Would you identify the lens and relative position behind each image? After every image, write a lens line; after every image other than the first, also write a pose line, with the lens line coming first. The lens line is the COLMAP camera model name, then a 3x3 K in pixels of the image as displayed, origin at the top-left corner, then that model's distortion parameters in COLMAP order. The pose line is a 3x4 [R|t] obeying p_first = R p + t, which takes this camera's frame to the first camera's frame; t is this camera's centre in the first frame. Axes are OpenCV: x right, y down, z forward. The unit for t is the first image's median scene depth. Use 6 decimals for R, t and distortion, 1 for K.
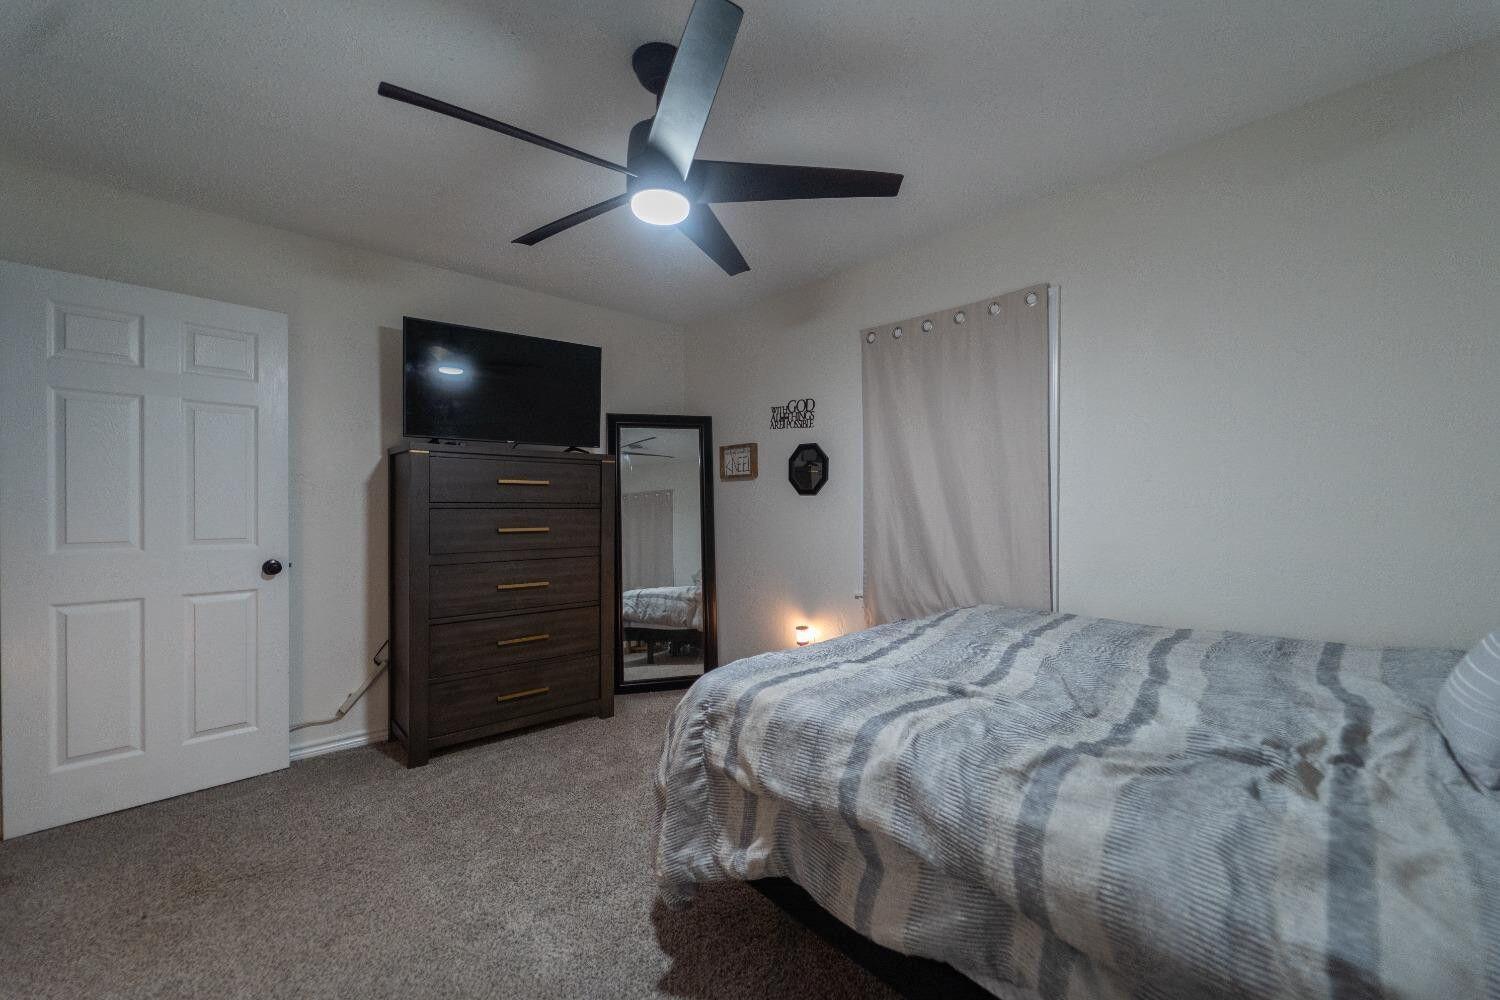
lens RADIAL K [[600.1, 0, 752.4], [0, 600.1, 510.0], [0, 0, 1]] dist [0.011311, -0.004221]
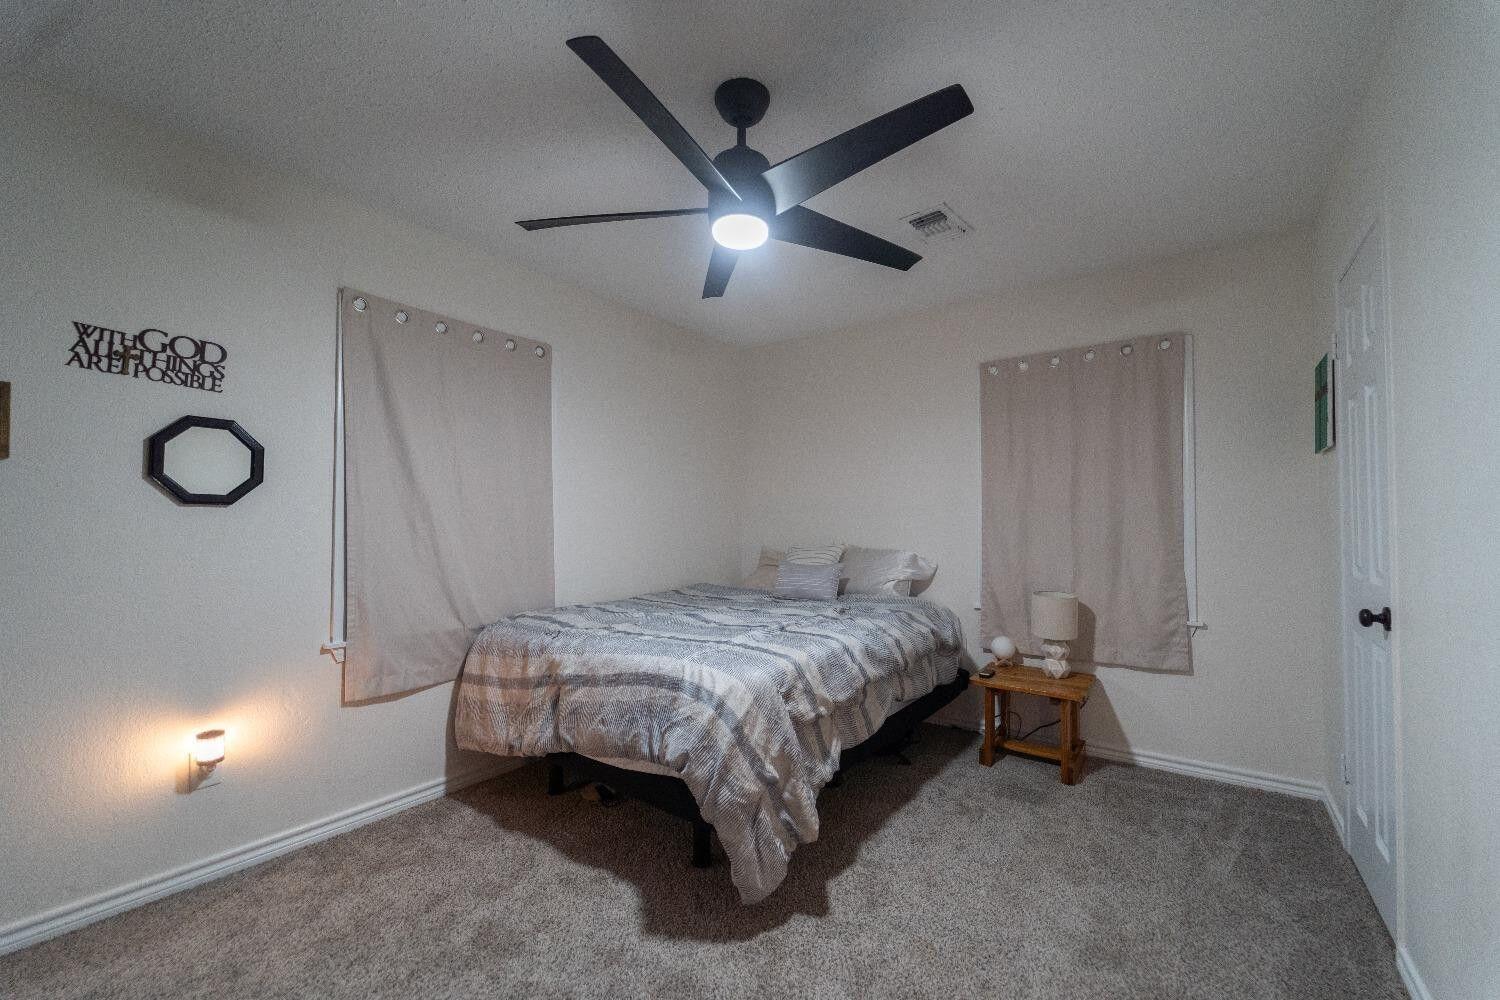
lens RADIAL K [[600.1, 0, 752.4], [0, 600.1, 510.0], [0, 0, 1]] dist [0.011311, -0.004221]
pose [[-0.170985, 0.018683, 0.985097, -0.585941], [0.004617, 0.999824, -0.018161, -0.006716], [-0.985263, 0.001443, -0.171041, 0.580963]]
